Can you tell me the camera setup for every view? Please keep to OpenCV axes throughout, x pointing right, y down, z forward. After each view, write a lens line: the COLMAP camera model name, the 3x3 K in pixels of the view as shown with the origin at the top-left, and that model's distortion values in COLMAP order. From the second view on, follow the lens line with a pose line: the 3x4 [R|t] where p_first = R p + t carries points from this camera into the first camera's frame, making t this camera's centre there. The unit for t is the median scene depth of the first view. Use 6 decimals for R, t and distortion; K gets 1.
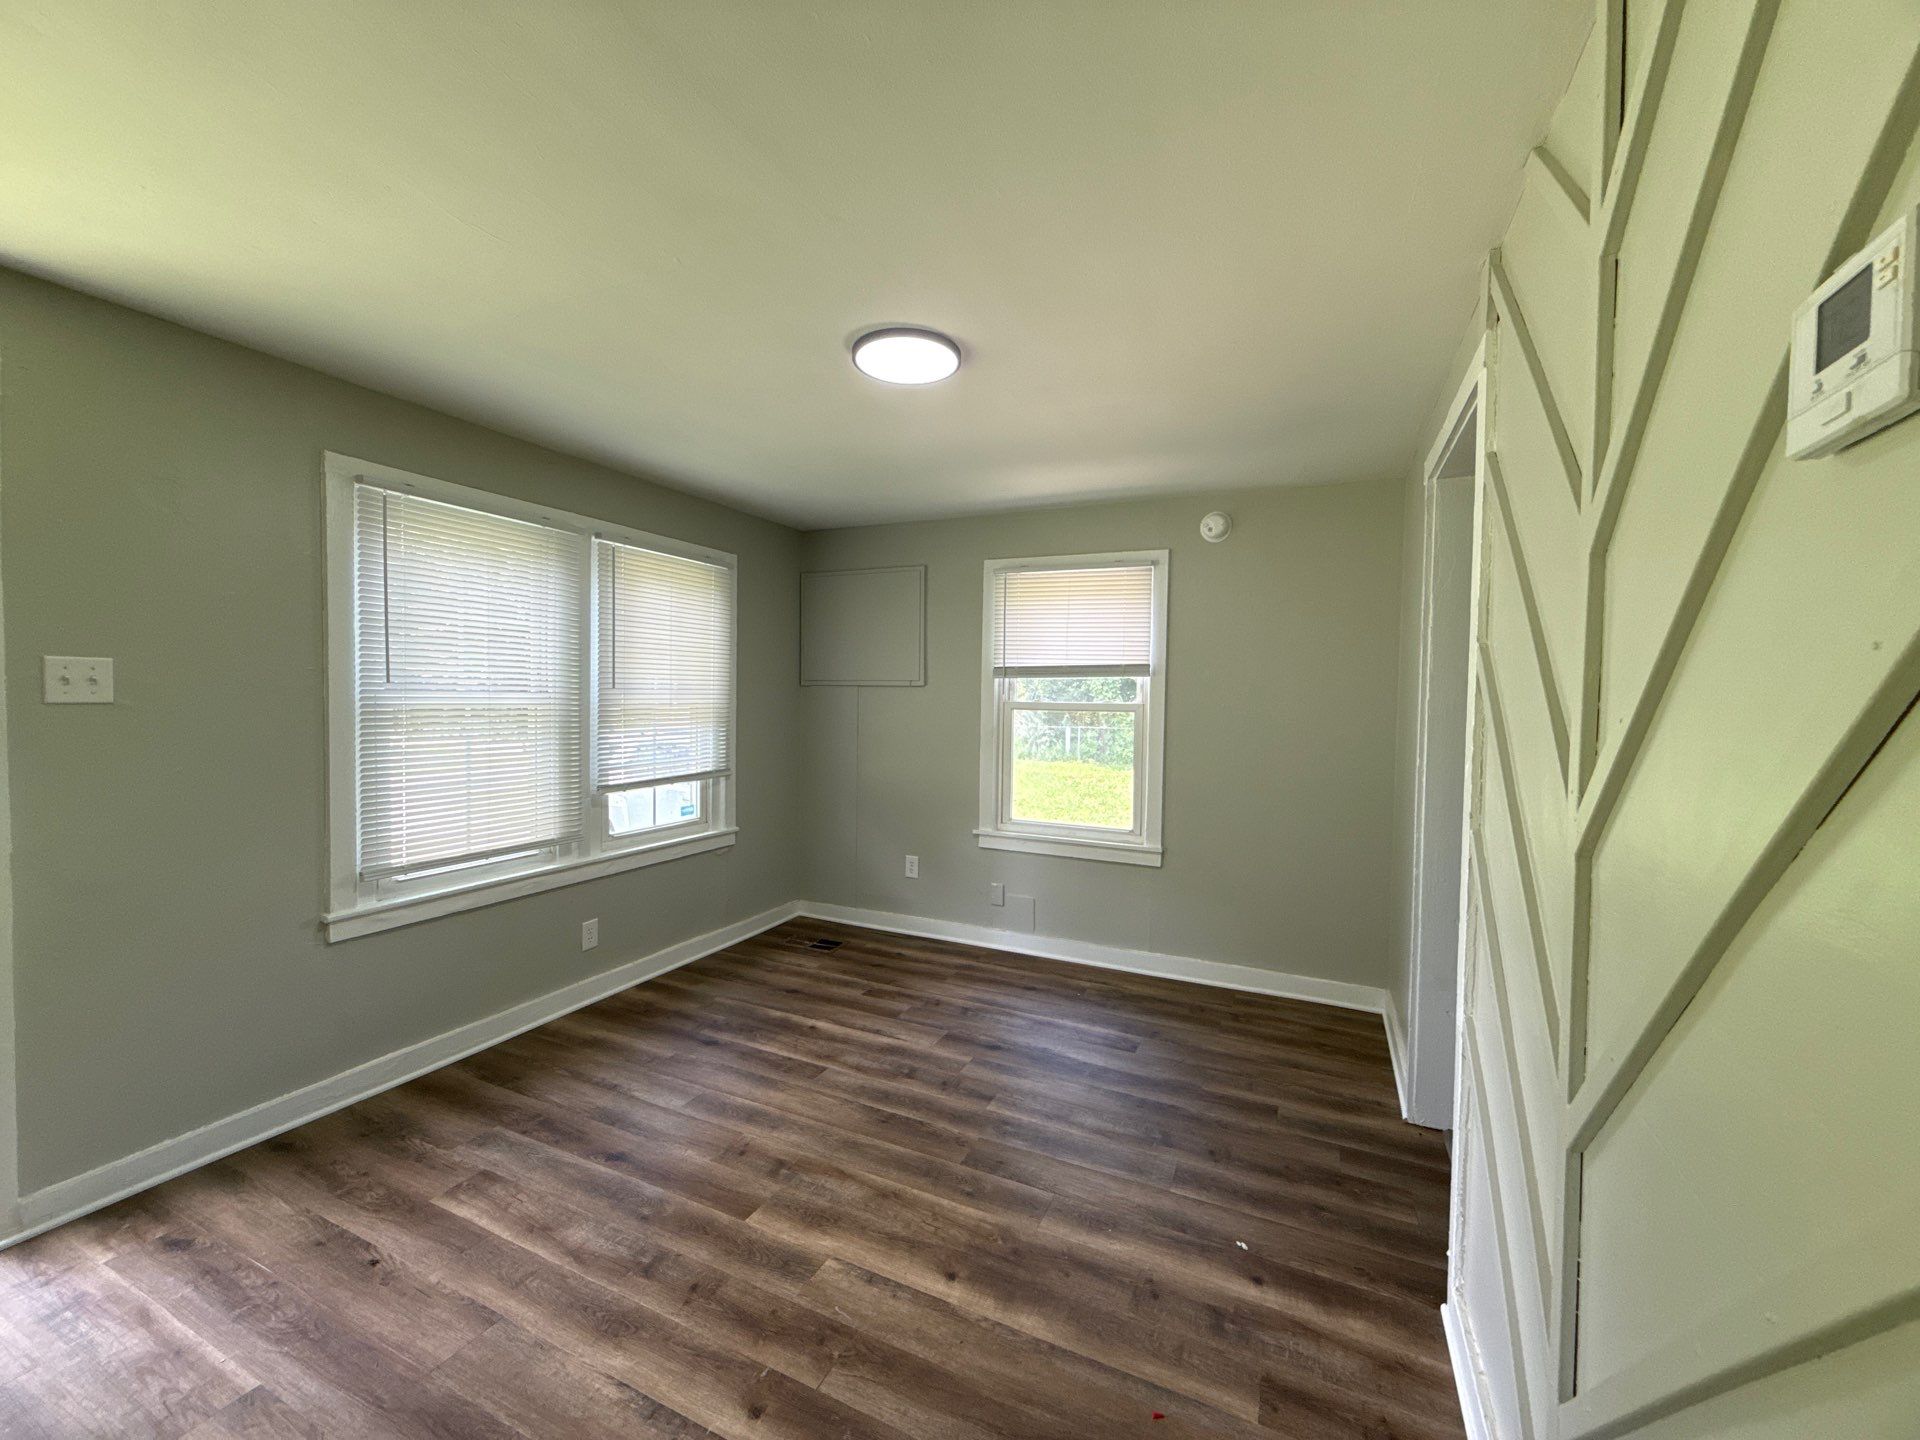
lens RADIAL K [[765.9, 0, 965.7], [0, 765.9, 715.8], [0, 0, 1]] dist [-0.001995, 0.001305]
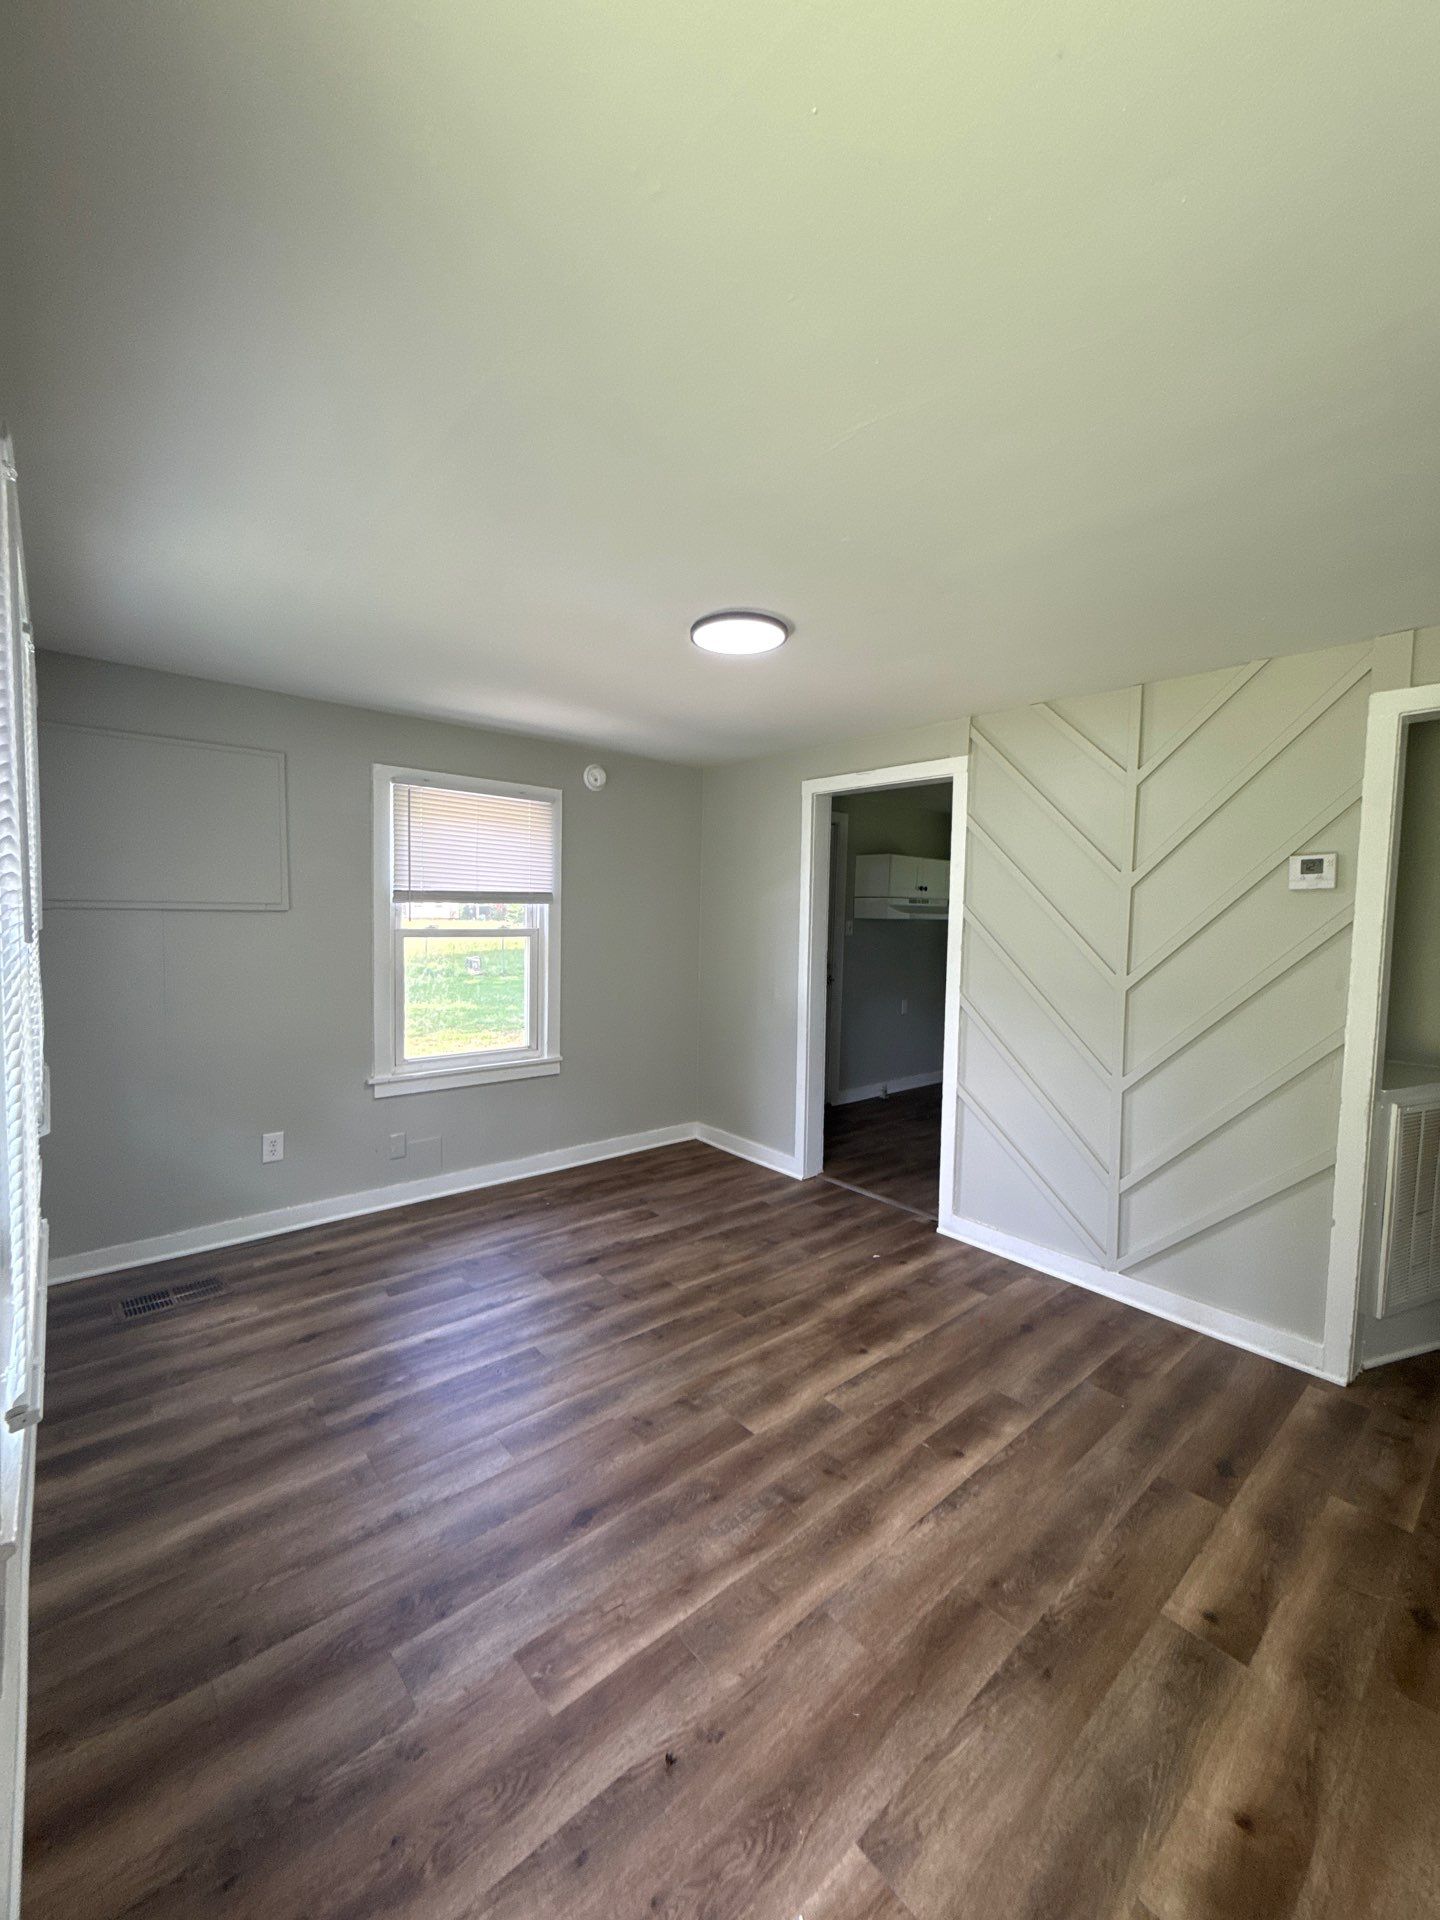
lens RADIAL K [[765.9, 0, 717.5], [0, 765.9, 955.8], [0, 0, 1]] dist [-0.001995, 0.001305]
pose [[0.410489, -0.058239, 0.910004, -0.979923], [0.013287, 0.998234, 0.057892, -0.055187], [-0.911769, -0.011673, 0.410538, 0.485186]]
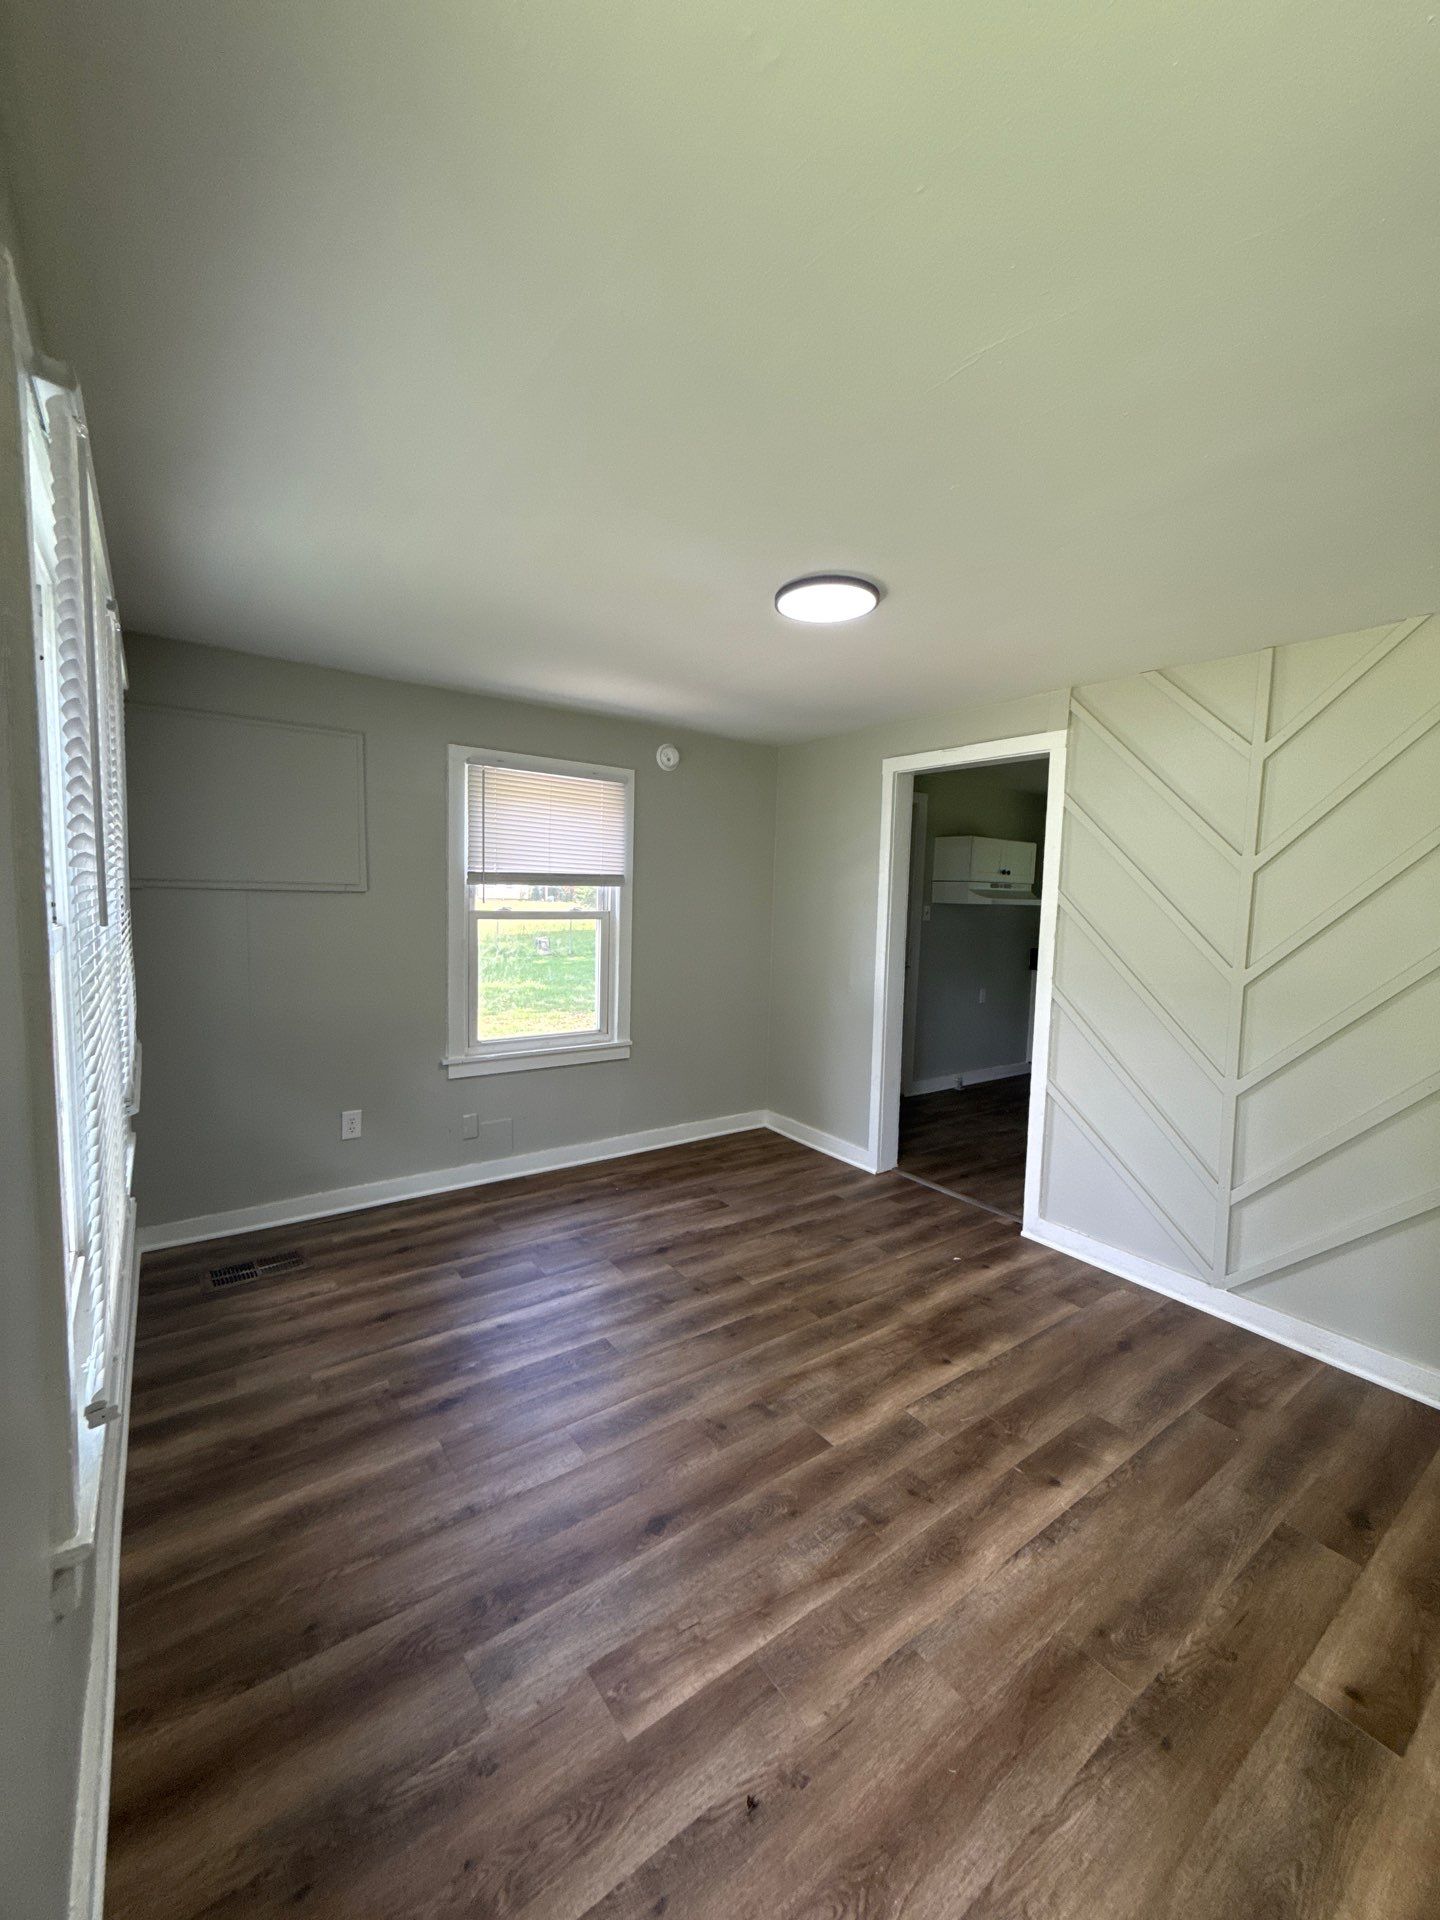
lens RADIAL K [[765.9, 0, 718.0], [0, 765.9, 953.3], [0, 0, 1]] dist [-0.001995, 0.001305]
pose [[0.484423, -0.070236, 0.872010, -0.949859], [0.005941, 0.997013, 0.077004, -0.058115], [-0.874813, -0.032122, 0.483394, 0.521757]]
